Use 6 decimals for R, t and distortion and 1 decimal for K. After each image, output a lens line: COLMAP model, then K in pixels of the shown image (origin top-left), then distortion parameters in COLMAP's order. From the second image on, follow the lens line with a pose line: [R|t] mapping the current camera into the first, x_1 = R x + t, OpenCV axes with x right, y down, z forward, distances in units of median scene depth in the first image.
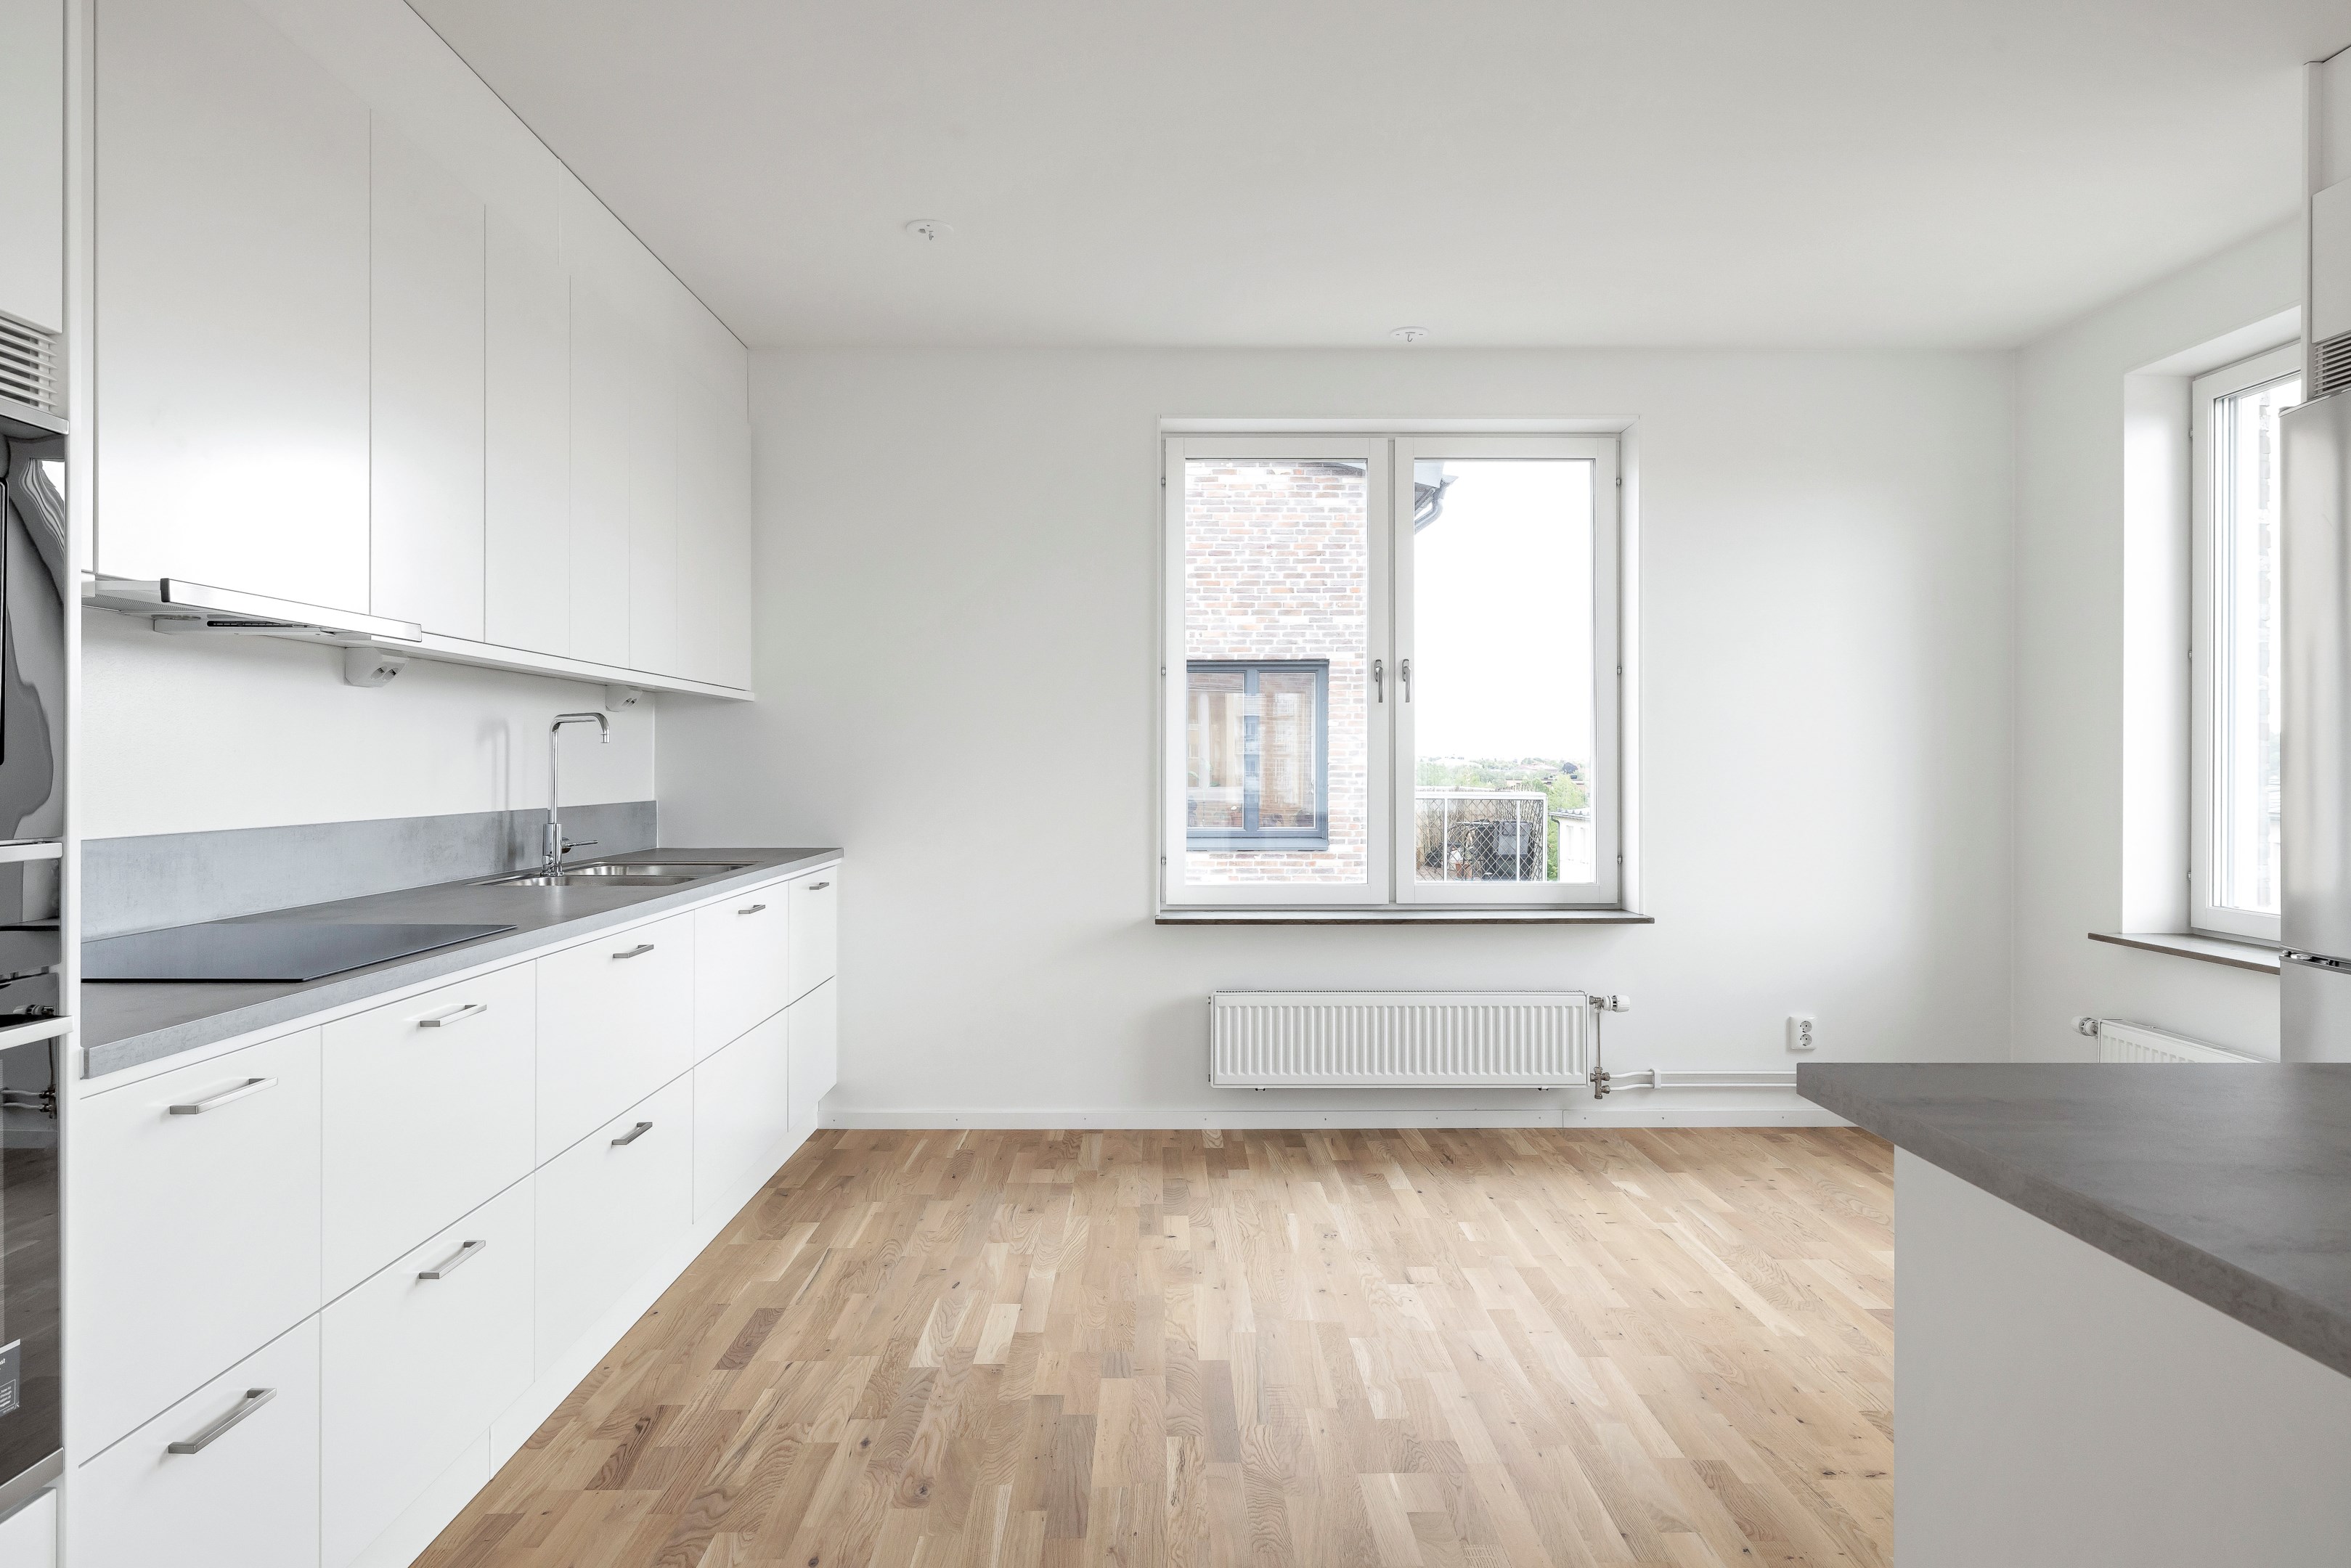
lens RADIAL K [[1420.1, 0, 1175.5], [0, 1420.1, 784.0], [0, 0, 1]] dist [-0.001279, 0.000128]
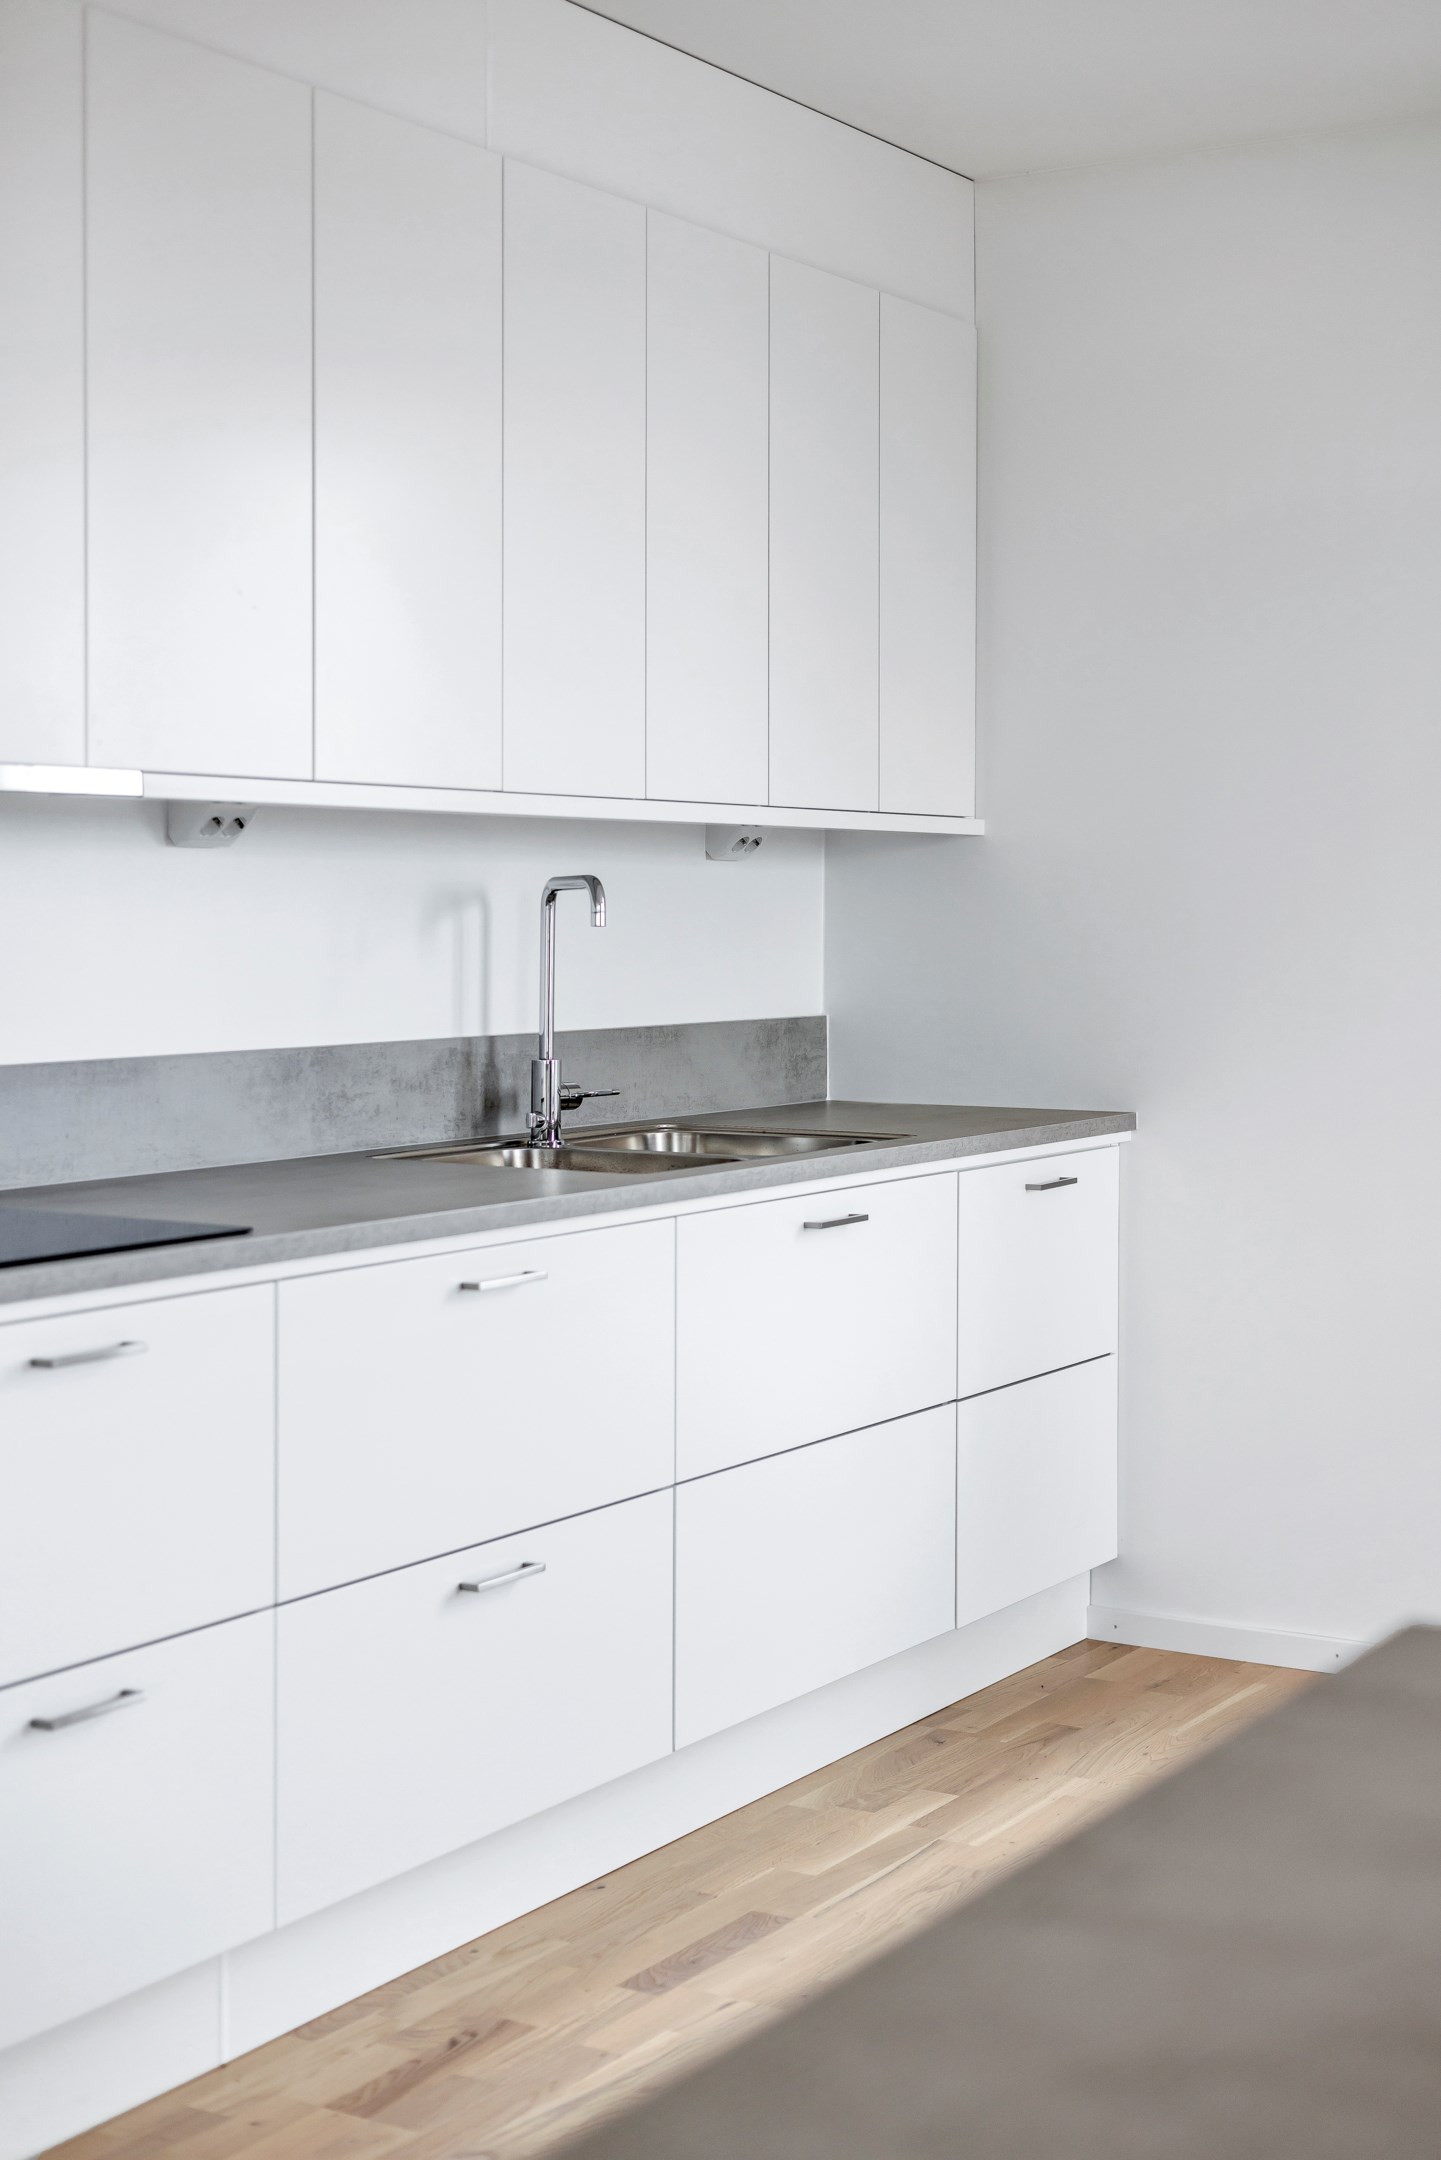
lens RADIAL K [[3045.6, 0, 720.6], [0, 3045.6, 1007.8], [0, 0, 1]] dist [0.003369, 0.002441]
pose [[0.848071, 0.017573, -0.529592, 0.267984], [-0.007492, 0.999748, 0.021177, -0.018975], [0.529830, -0.013993, 0.847988, -0.041659]]
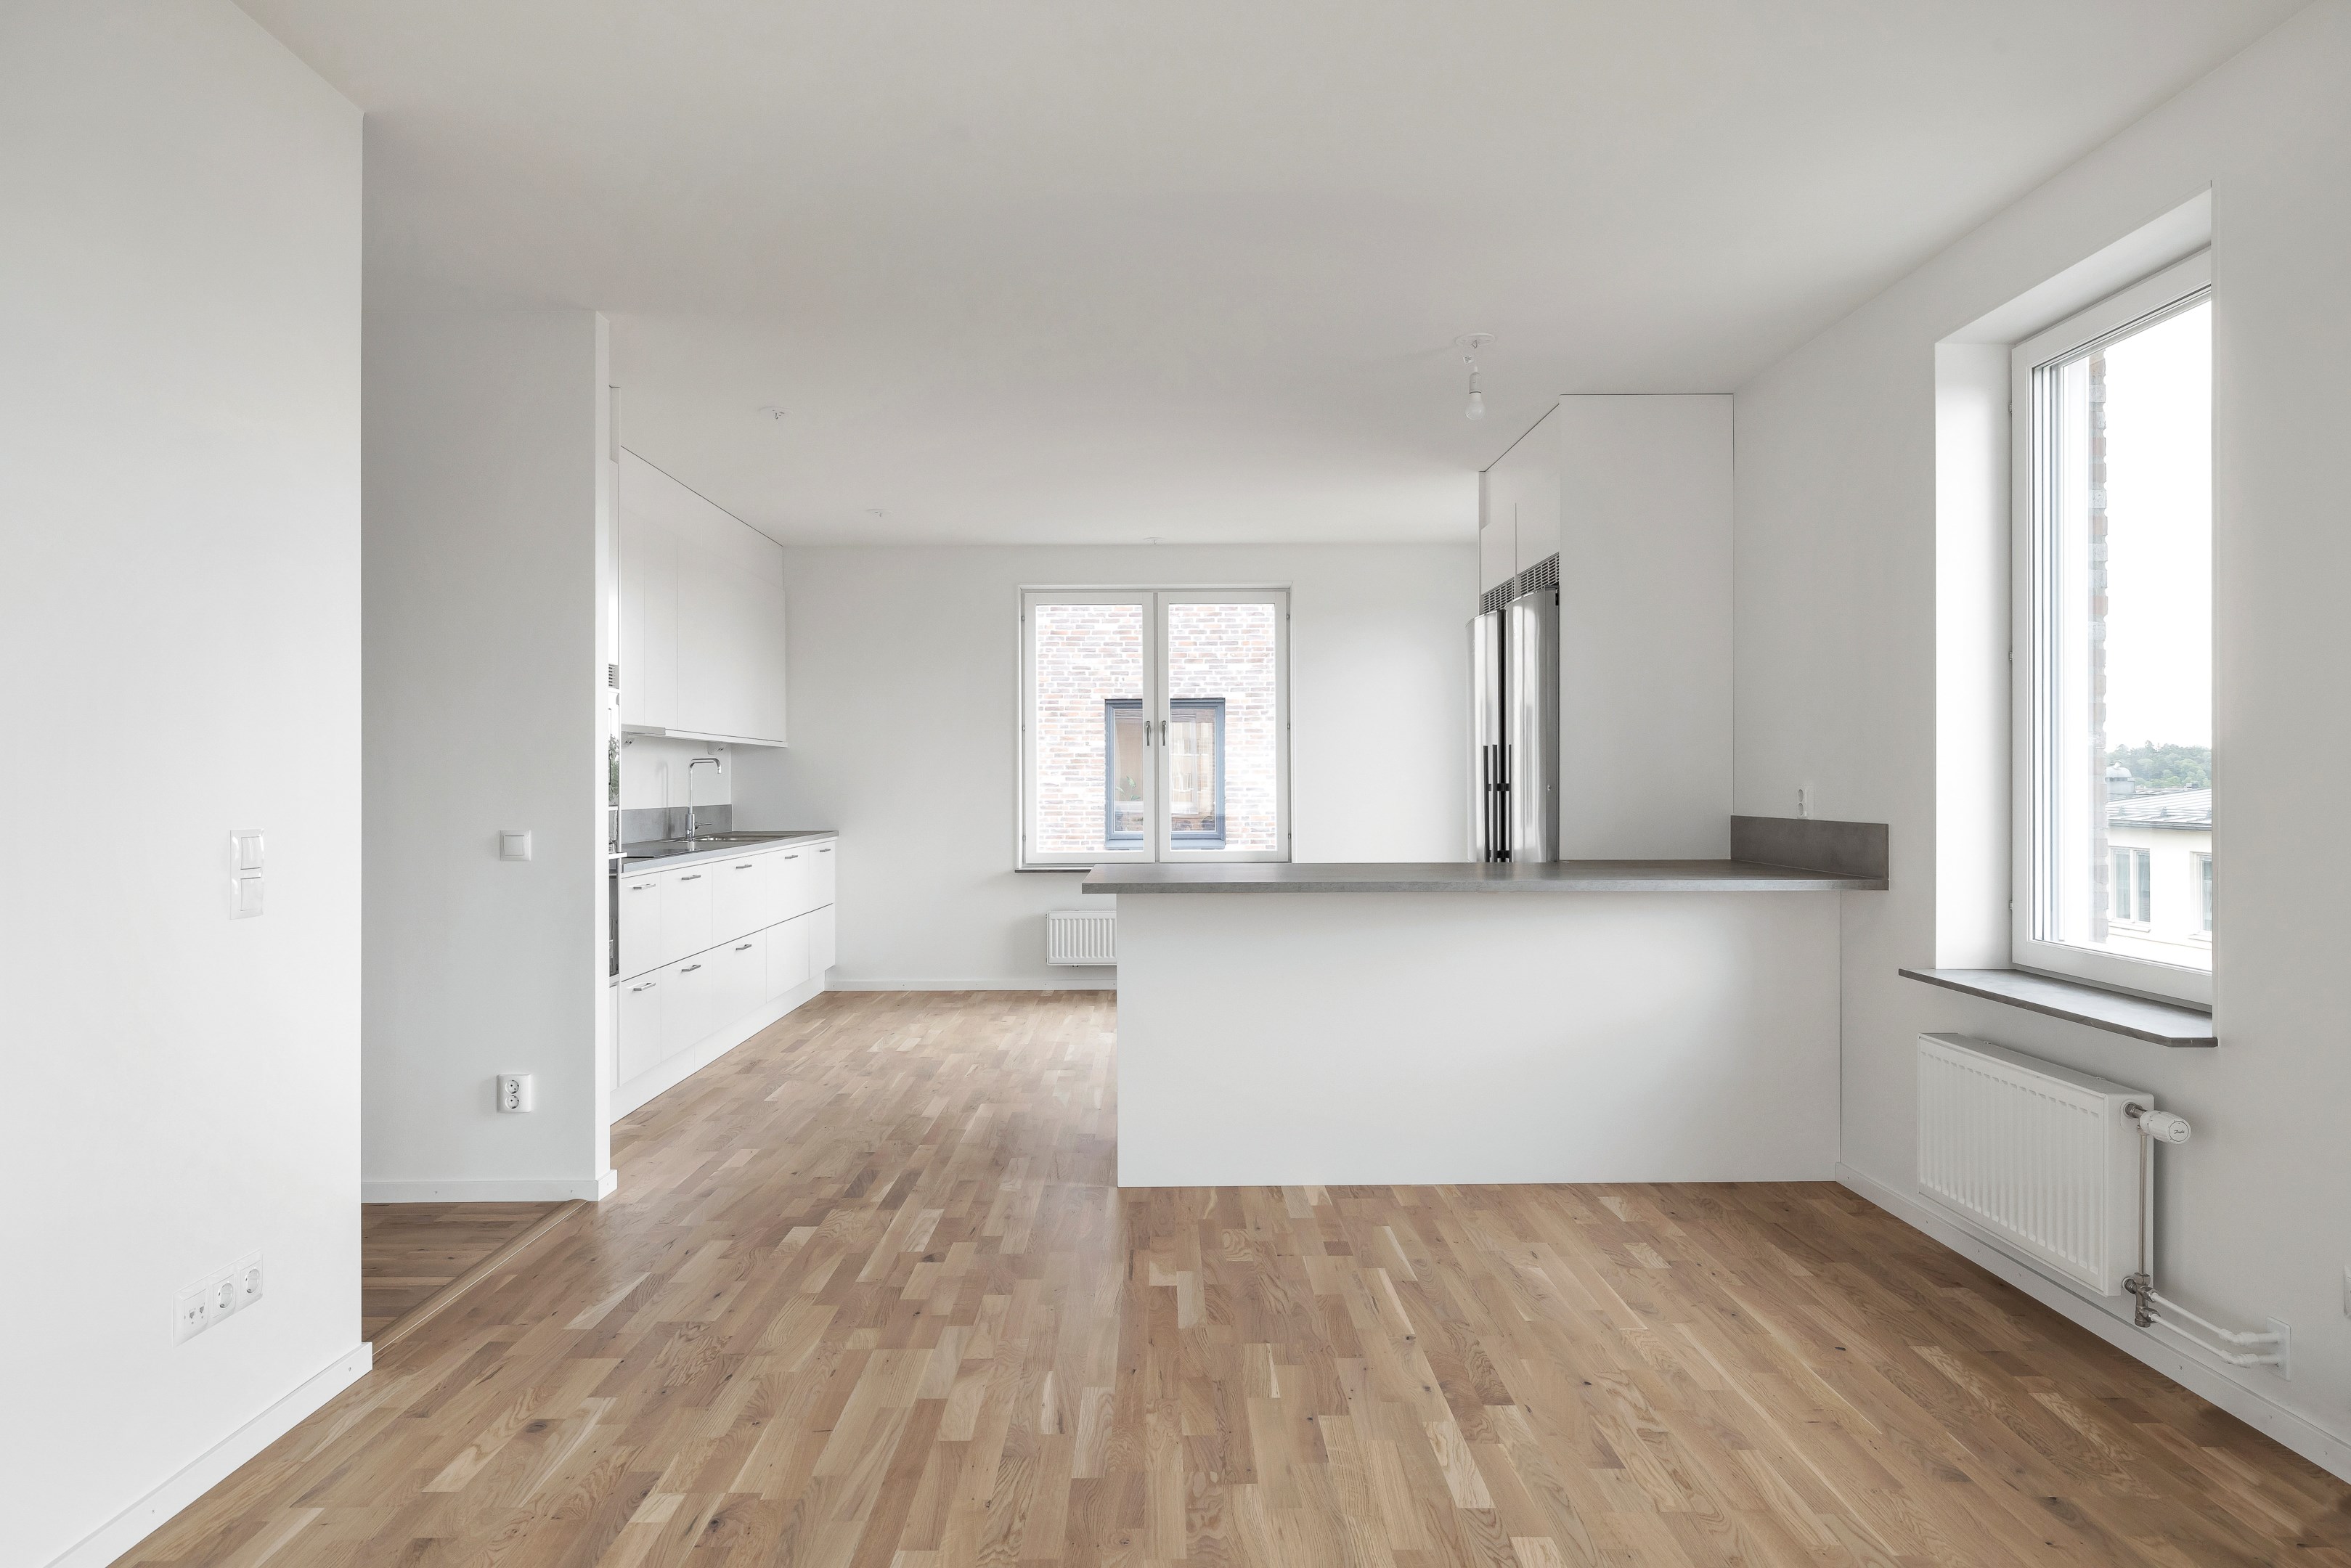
lens RADIAL K [[1420.1, 0, 1175.5], [0, 1420.1, 784.0], [0, 0, 1]] dist [-0.001279, 0.000128]
pose [[0.999981, -0.006197, -0.000423, 0.211318], [0.006192, 0.999907, -0.012145, 0.012769], [0.000498, 0.012142, 0.999926, -0.868579]]
